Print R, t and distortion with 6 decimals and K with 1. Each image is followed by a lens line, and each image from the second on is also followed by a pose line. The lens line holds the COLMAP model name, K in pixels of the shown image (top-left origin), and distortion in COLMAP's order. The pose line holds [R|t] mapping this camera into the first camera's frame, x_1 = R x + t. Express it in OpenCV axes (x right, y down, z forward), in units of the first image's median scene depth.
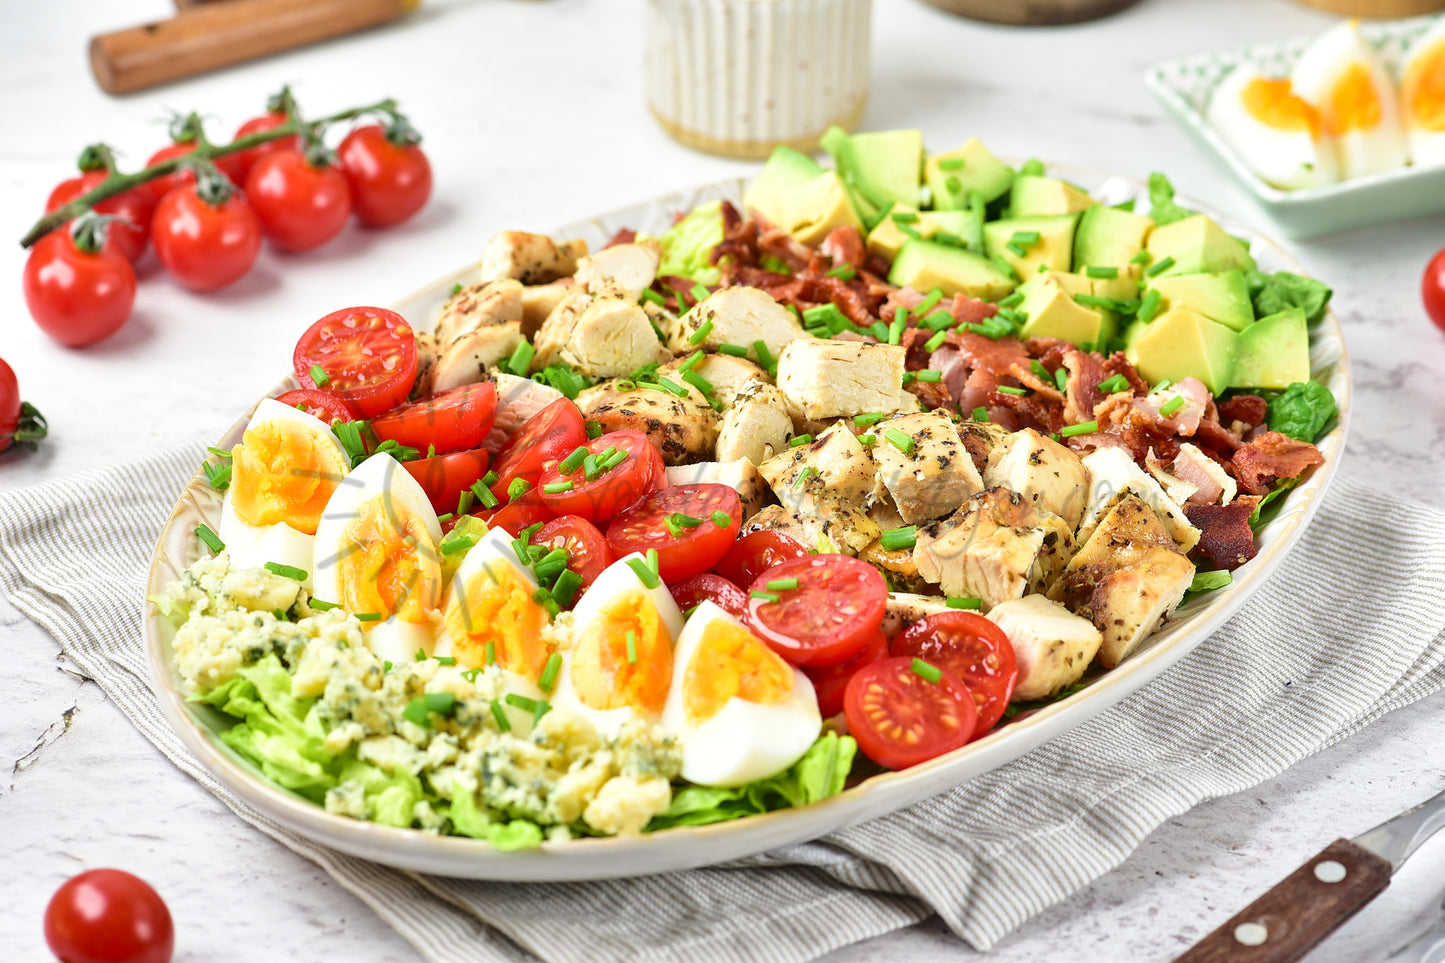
lens RADIAL K [[4674.7, 0, 717.9], [0, 4674.7, 558.1], [0, 0, 1]] dist [-0.153527, 0.339757]
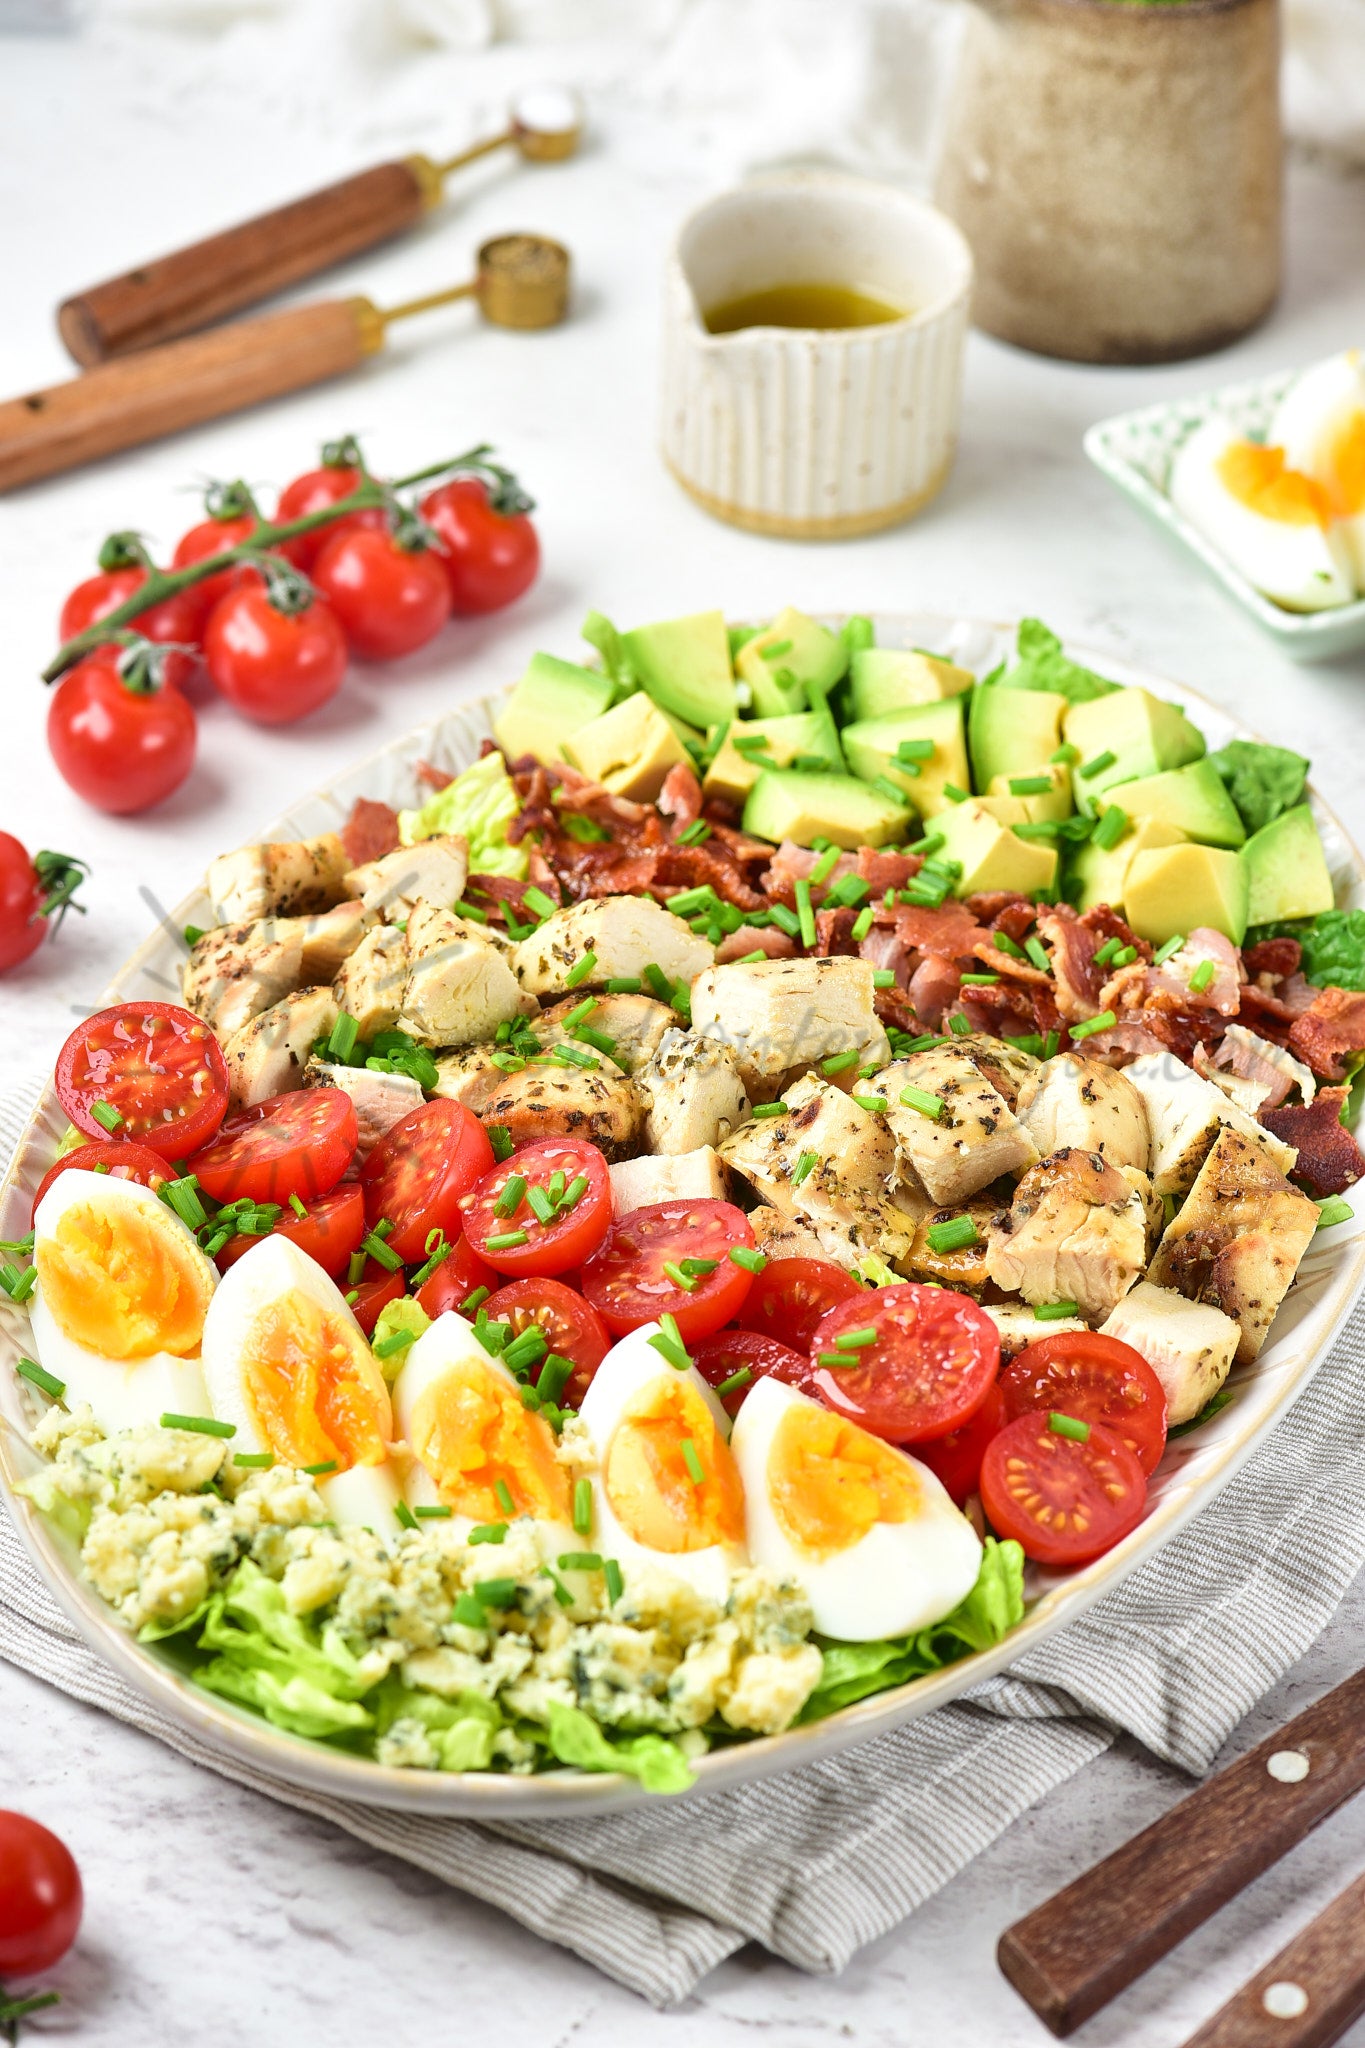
lens RADIAL K [[6625.5, 0, 682.5], [0, 6625.5, 1024.0], [0, 0, 1]] dist [-0.153527, 0.339757]
pose [[0.960805, -0.155262, 0.229666, -0.248087], [0.133422, 0.985174, 0.107844, -0.161838], [-0.243005, -0.072974, 0.967276, -0.031315]]
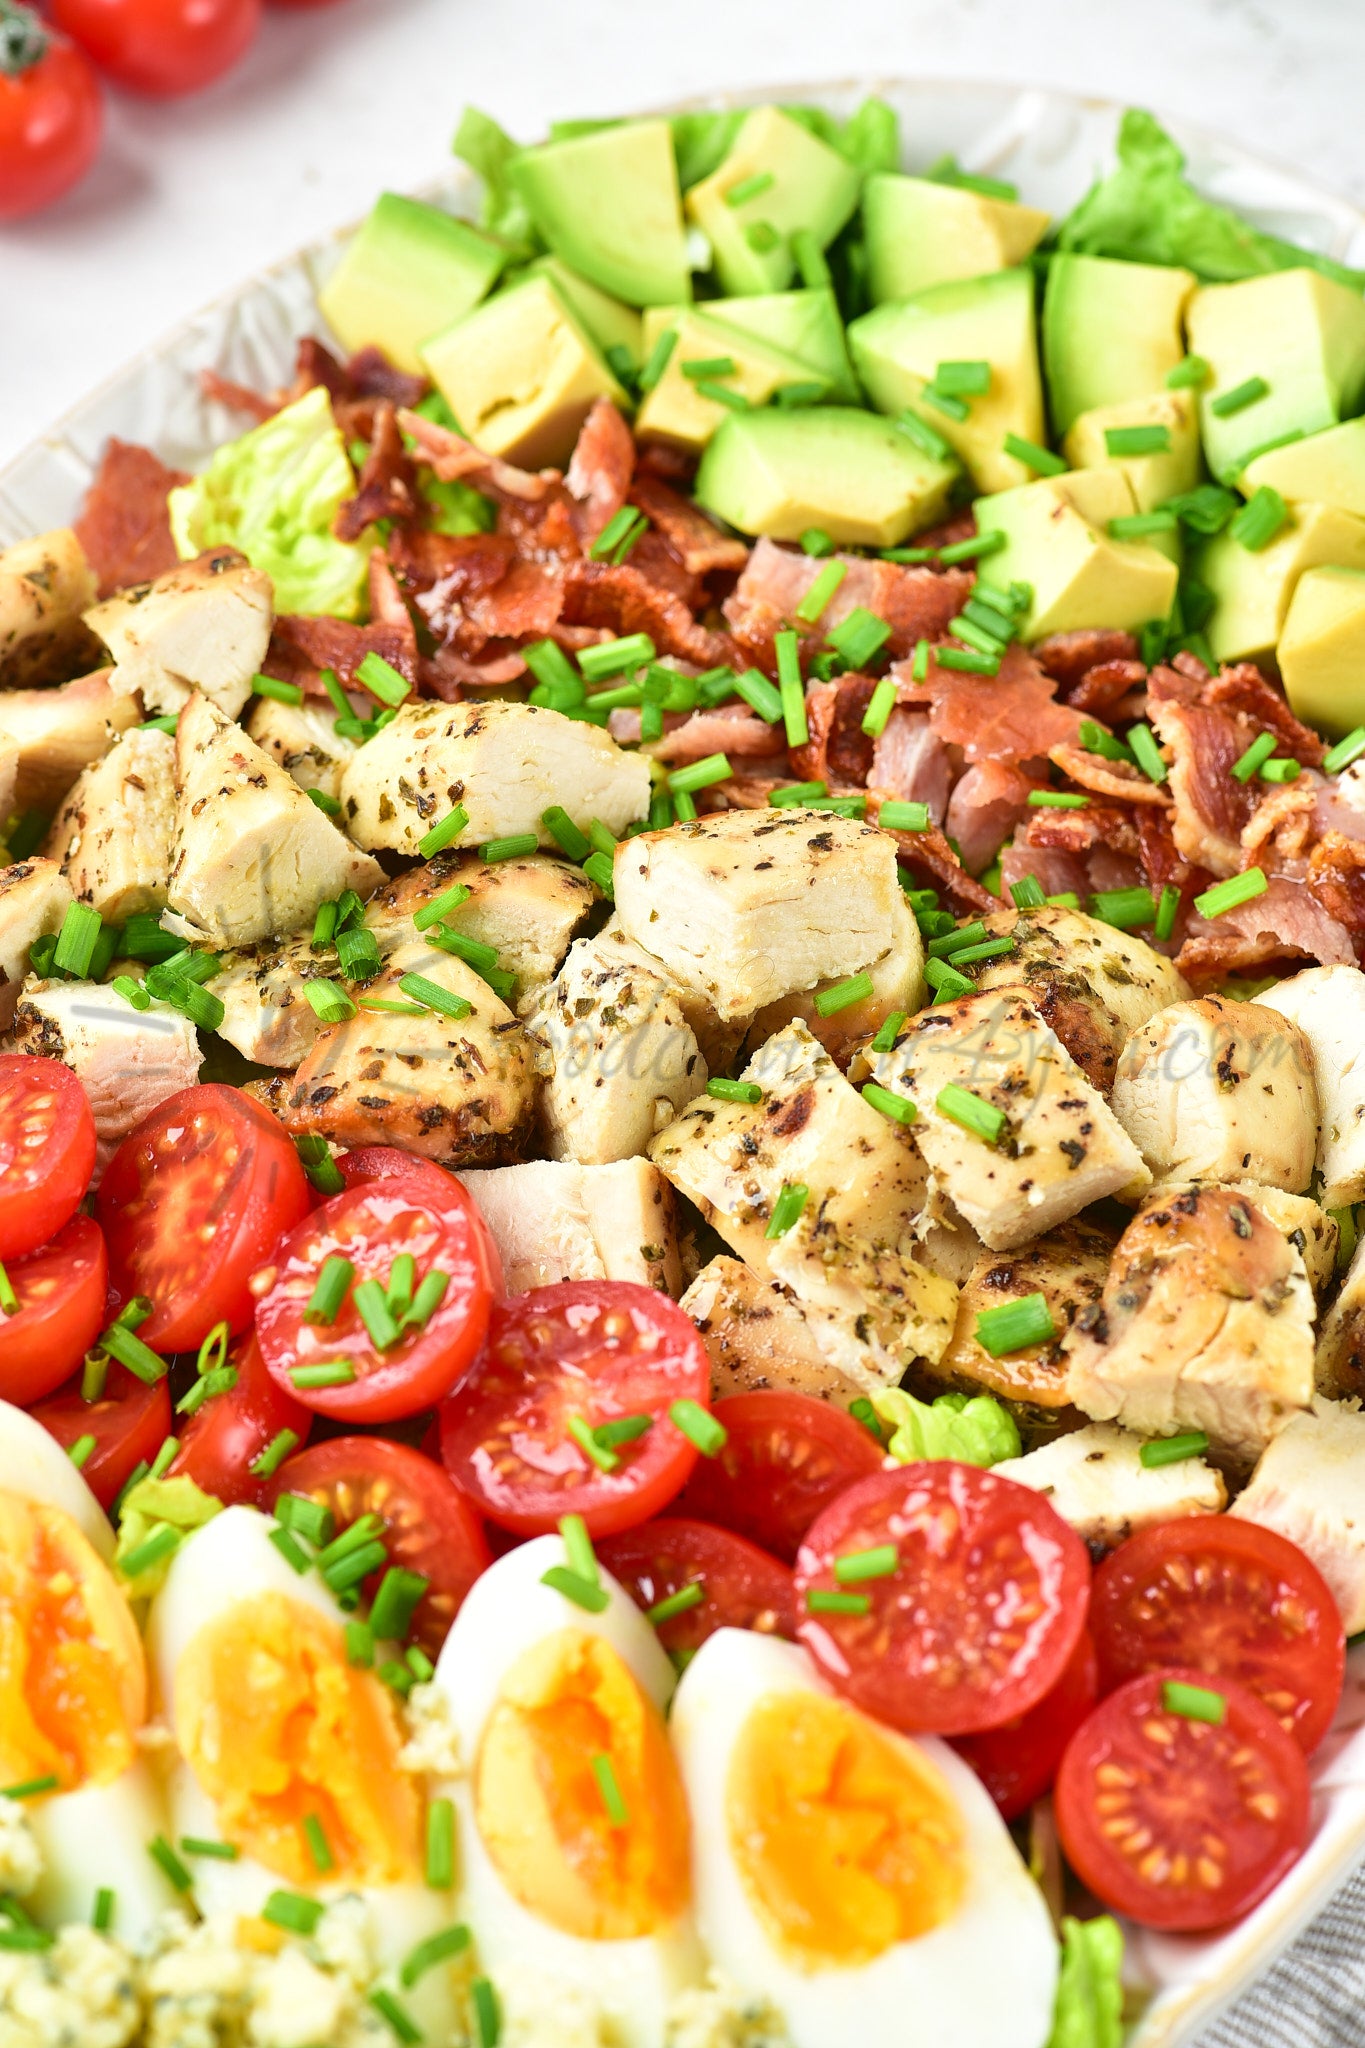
lens RADIAL K [[6946.2, 0, 682.5], [0, 6946.2, 1024.0], [0, 0, 1]] dist [-0.206708, 1.574341]
pose [[0.960462, -0.209100, 0.183821, -0.123638], [0.130837, 0.921793, 0.364938, -0.307835], [-0.245754, -0.326458, 0.912705, 0.354388]]
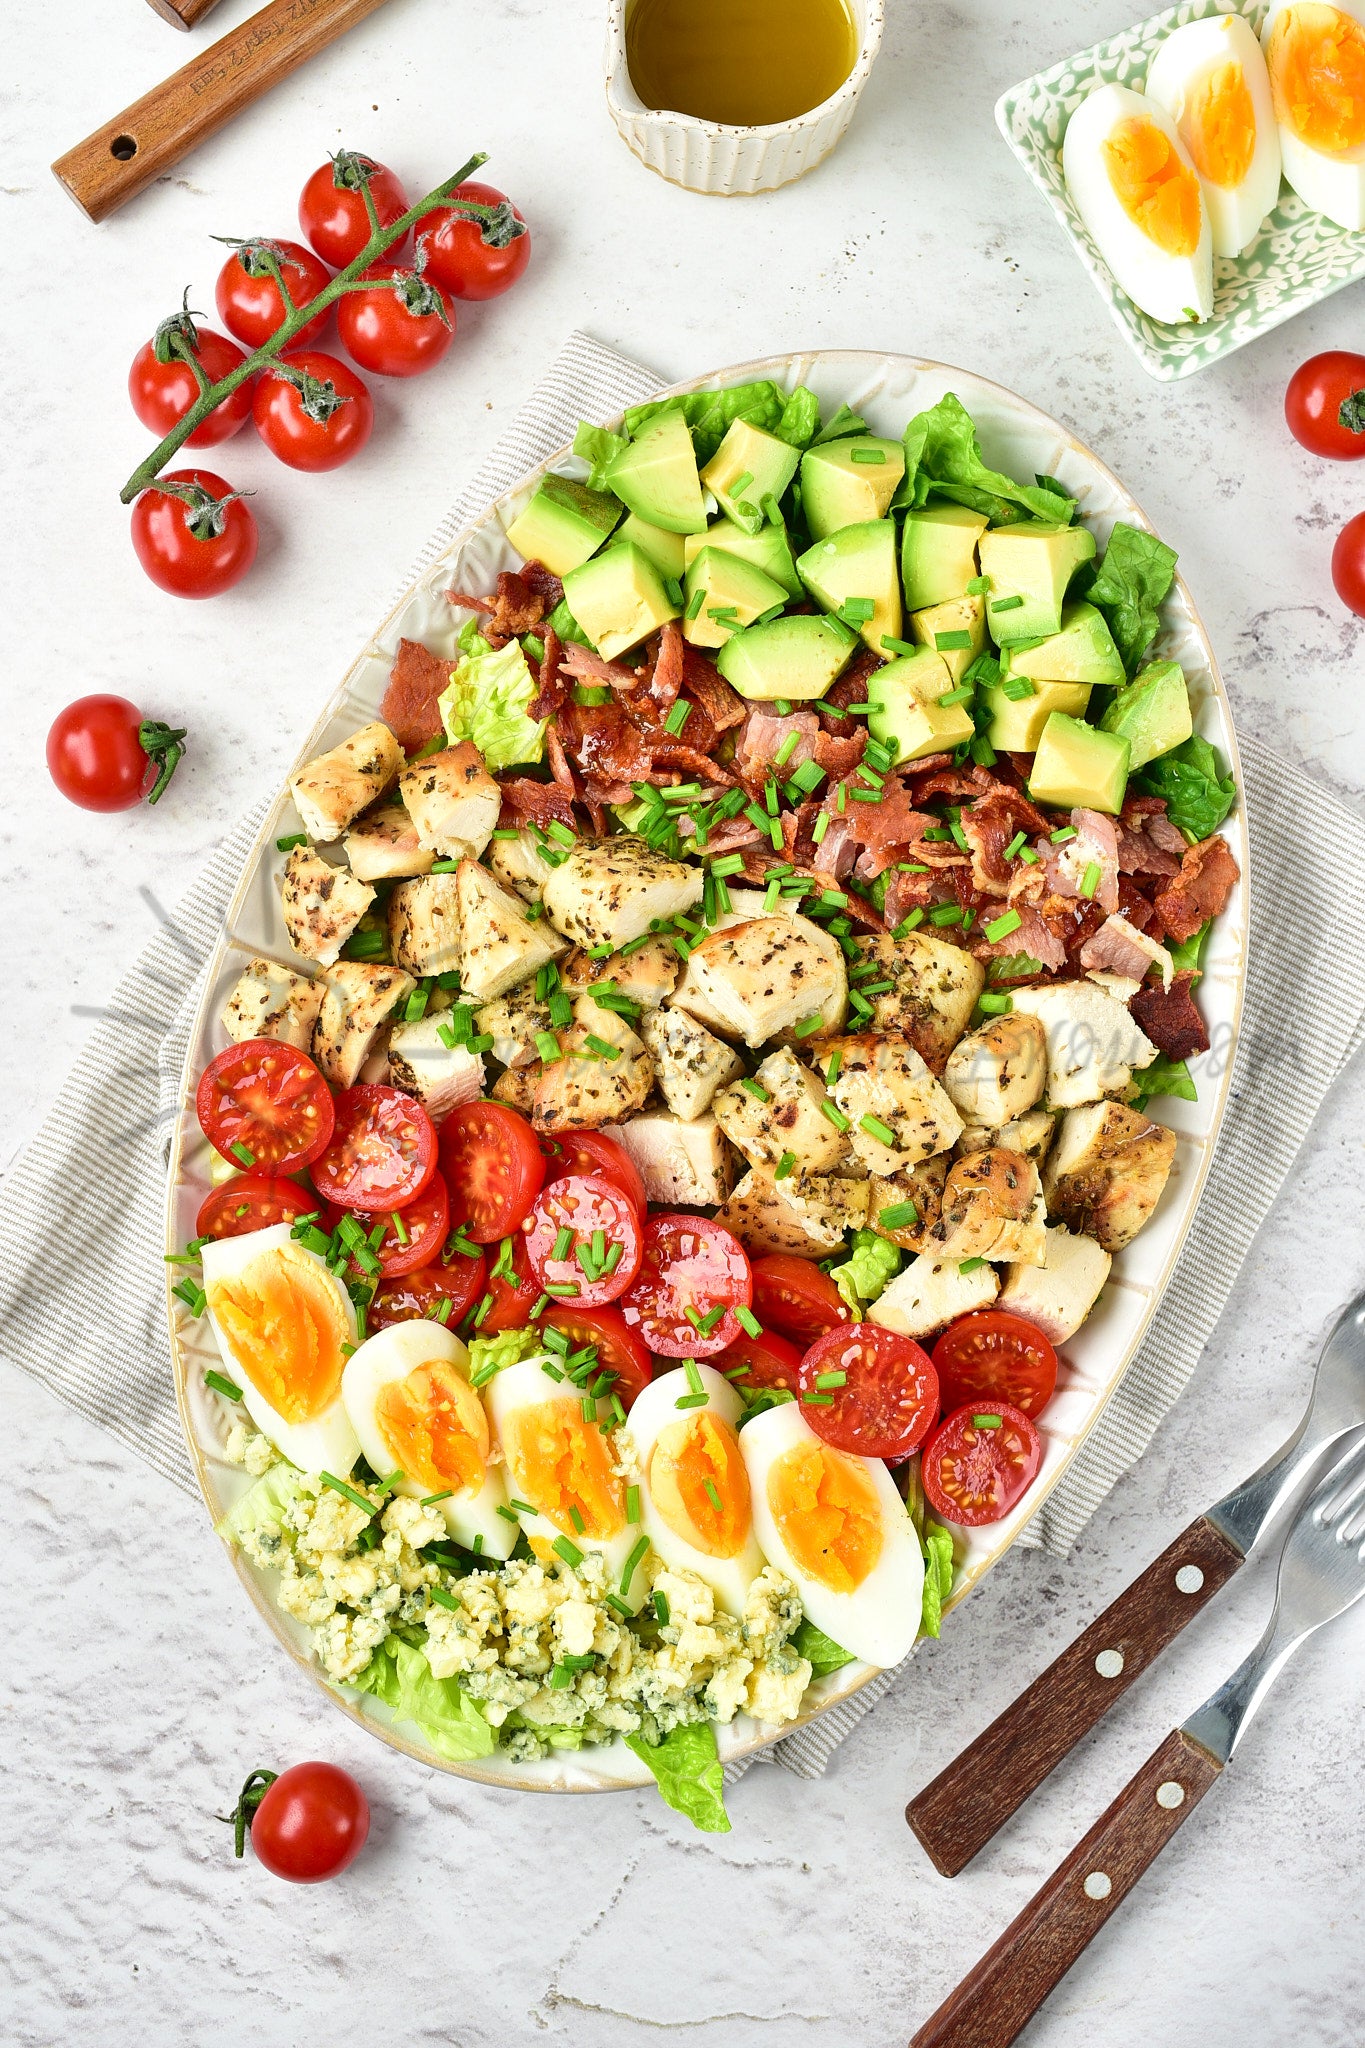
lens RADIAL K [[3140.5, 0, 685.8], [0, 3140.5, 1047.3], [0, 0, 1]] dist [-0.174457, -0.014189]
pose [[0.947142, -0.317529, 0.045794, -0.023839], [0.146156, 0.554147, 0.819487, -0.586763], [-0.285588, -0.769478, 0.571265, 0.662544]]
